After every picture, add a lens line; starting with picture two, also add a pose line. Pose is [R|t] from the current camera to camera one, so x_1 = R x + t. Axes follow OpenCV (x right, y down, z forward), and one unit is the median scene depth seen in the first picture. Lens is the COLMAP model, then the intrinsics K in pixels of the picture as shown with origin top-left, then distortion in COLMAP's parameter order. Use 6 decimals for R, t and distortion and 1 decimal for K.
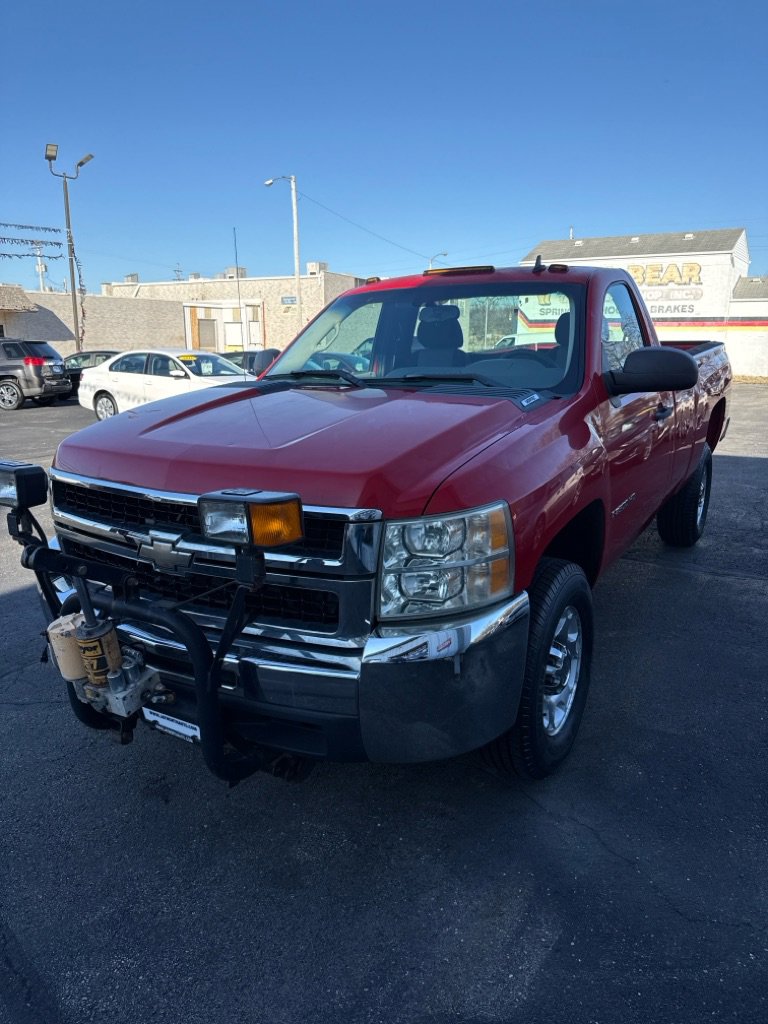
lens RADIAL K [[730.7, 0, 382.7], [0, 730.7, 515.3], [0, 0, 1]] dist [0.031804, -0.020177]
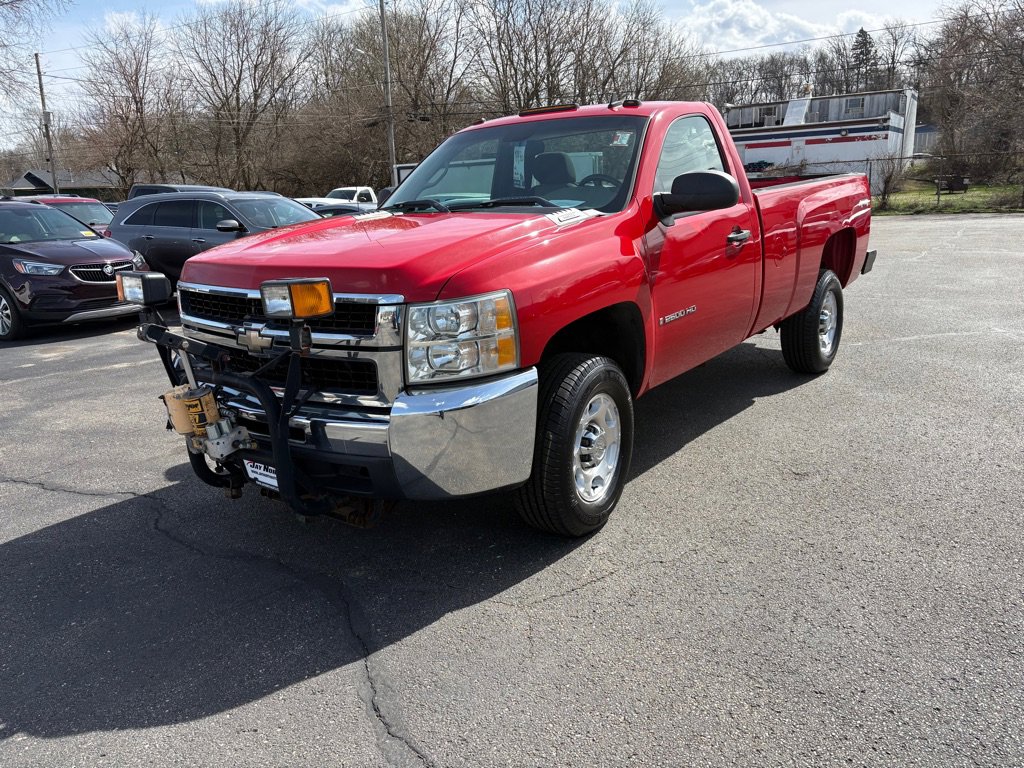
lens RADIAL K [[788.8, 0, 506.7], [0, 788.8, 398.1], [0, 0, 1]] dist [0.036320, -0.011062]
pose [[0.991807, -0.002839, -0.127715, 0.317503], [0.004481, 0.999911, 0.012572, 0.139583], [0.127668, -0.013041, 0.991731, -0.316976]]
